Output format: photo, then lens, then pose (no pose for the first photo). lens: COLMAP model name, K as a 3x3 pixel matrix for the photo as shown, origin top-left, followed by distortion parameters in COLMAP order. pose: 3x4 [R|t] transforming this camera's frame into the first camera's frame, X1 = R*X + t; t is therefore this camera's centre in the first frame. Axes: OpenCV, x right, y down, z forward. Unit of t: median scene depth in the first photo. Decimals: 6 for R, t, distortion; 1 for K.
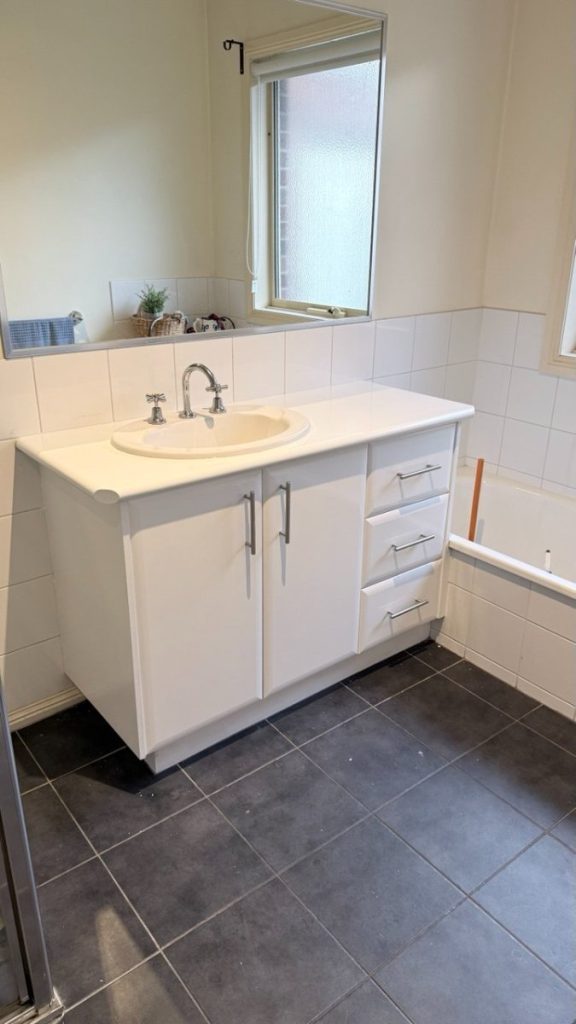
lens RADIAL K [[711.1, 0, 283.1], [0, 711.1, 512.3], [0, 0, 1]] dist [0.143219, -0.235327]
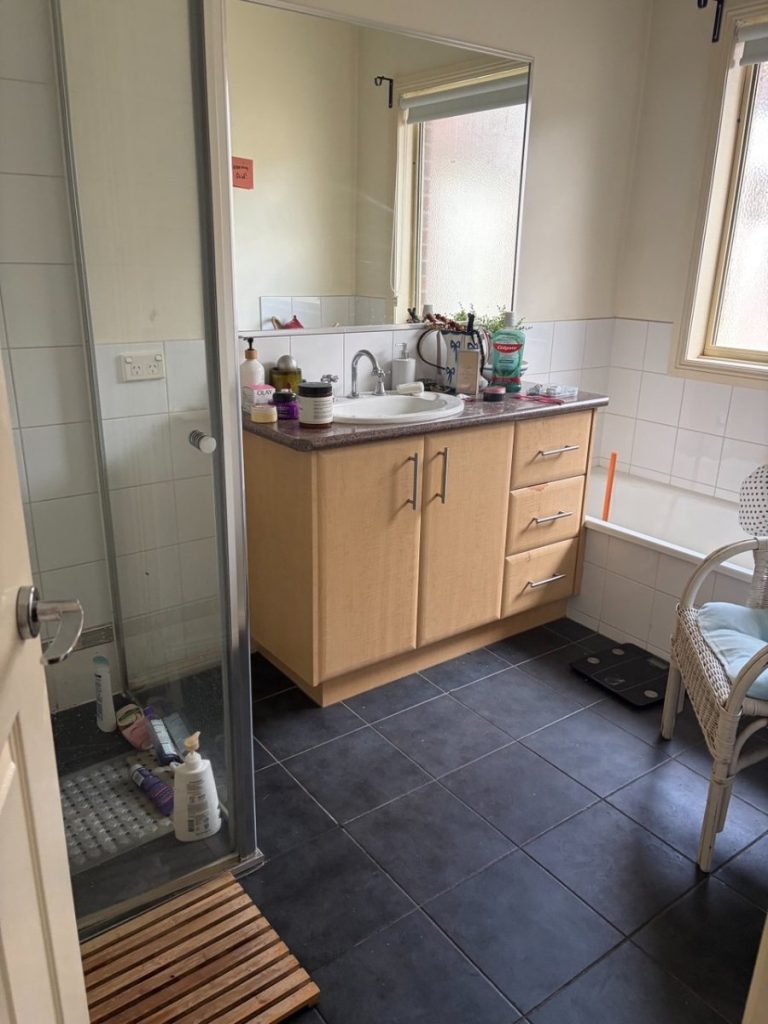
lens RADIAL K [[772.3, 0, 386.7], [0, 772.3, 512.9], [0, 0, 1]] dist [0.112773, -0.195225]
pose [[0.999694, 0.021329, -0.012563, -0.057616], [-0.022142, 0.997398, -0.068612, 0.121437], [0.011067, 0.068869, 0.997564, -0.193515]]
